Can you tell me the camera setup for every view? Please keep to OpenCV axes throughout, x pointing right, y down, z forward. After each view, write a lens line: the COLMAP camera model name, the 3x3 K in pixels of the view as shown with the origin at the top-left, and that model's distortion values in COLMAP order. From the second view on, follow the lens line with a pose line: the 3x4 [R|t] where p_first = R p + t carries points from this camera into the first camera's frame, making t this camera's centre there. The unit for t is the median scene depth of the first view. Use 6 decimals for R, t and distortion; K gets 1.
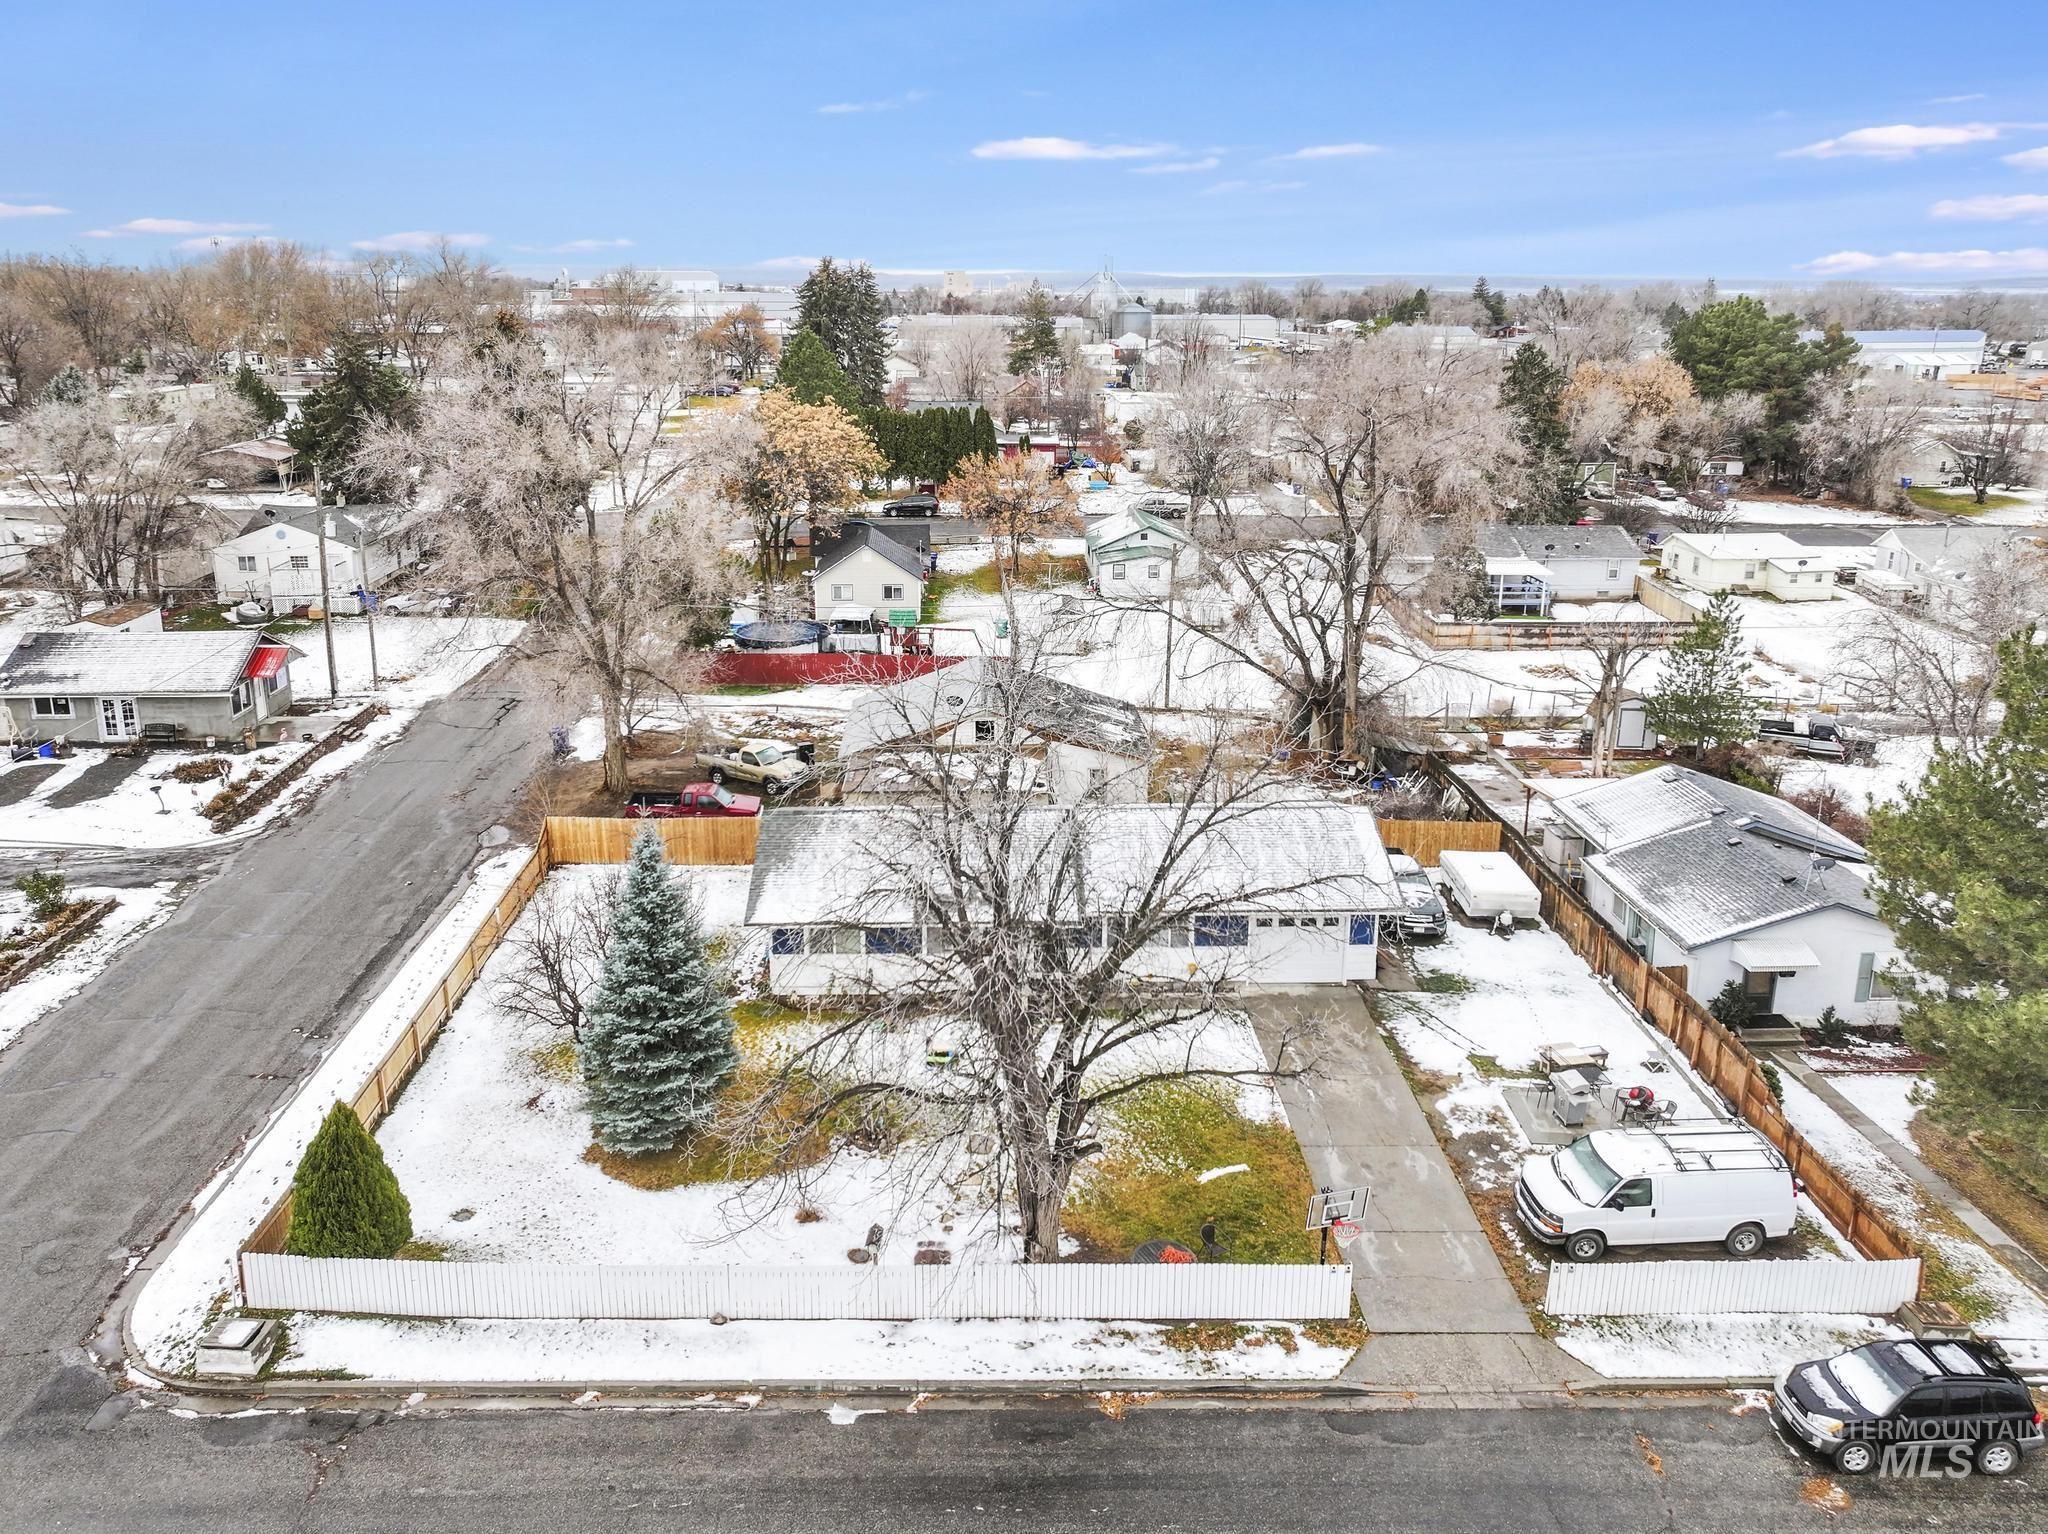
lens RADIAL K [[1469.8, 0, 986.5], [0, 1469.8, 650.3], [0, 0, 1]] dist [0.000611, 0.005486]
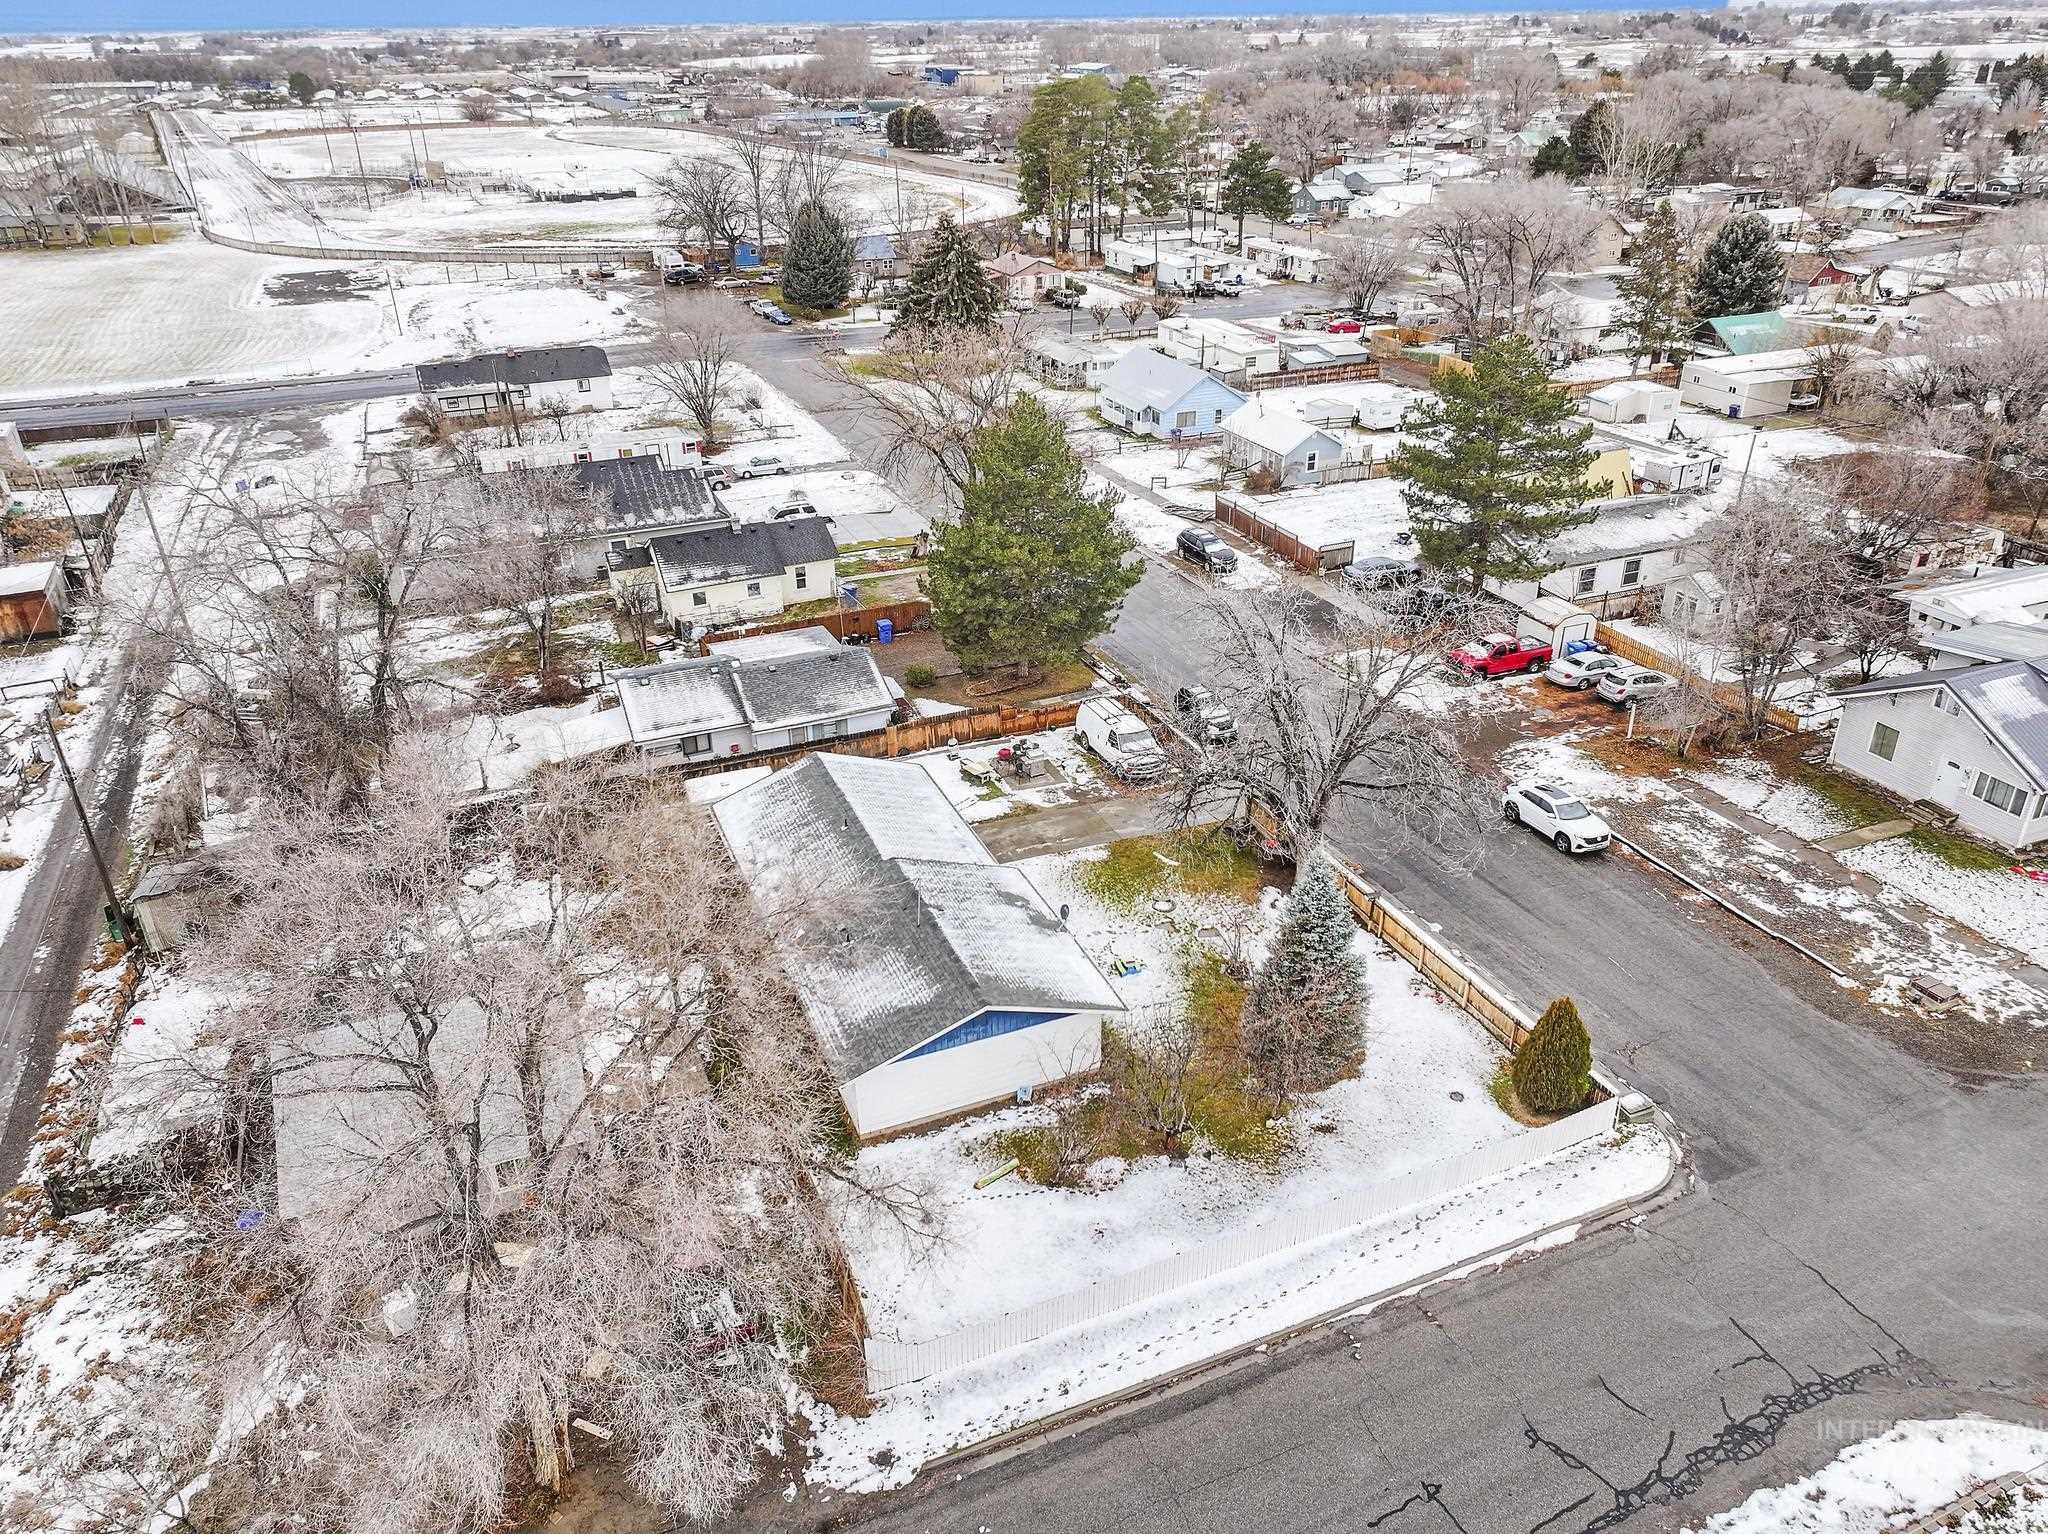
lens RADIAL K [[1455.8, 0, 1022.4], [0, 1455.8, 766.6], [0, 0, 1]] dist [0.005545, 0.006758]
pose [[-0.355385, -0.428826, 0.830548, -1.275007], [0.237666, 0.817894, 0.523988, -0.745469], [-0.904000, 0.383611, -0.188750, 1.555269]]
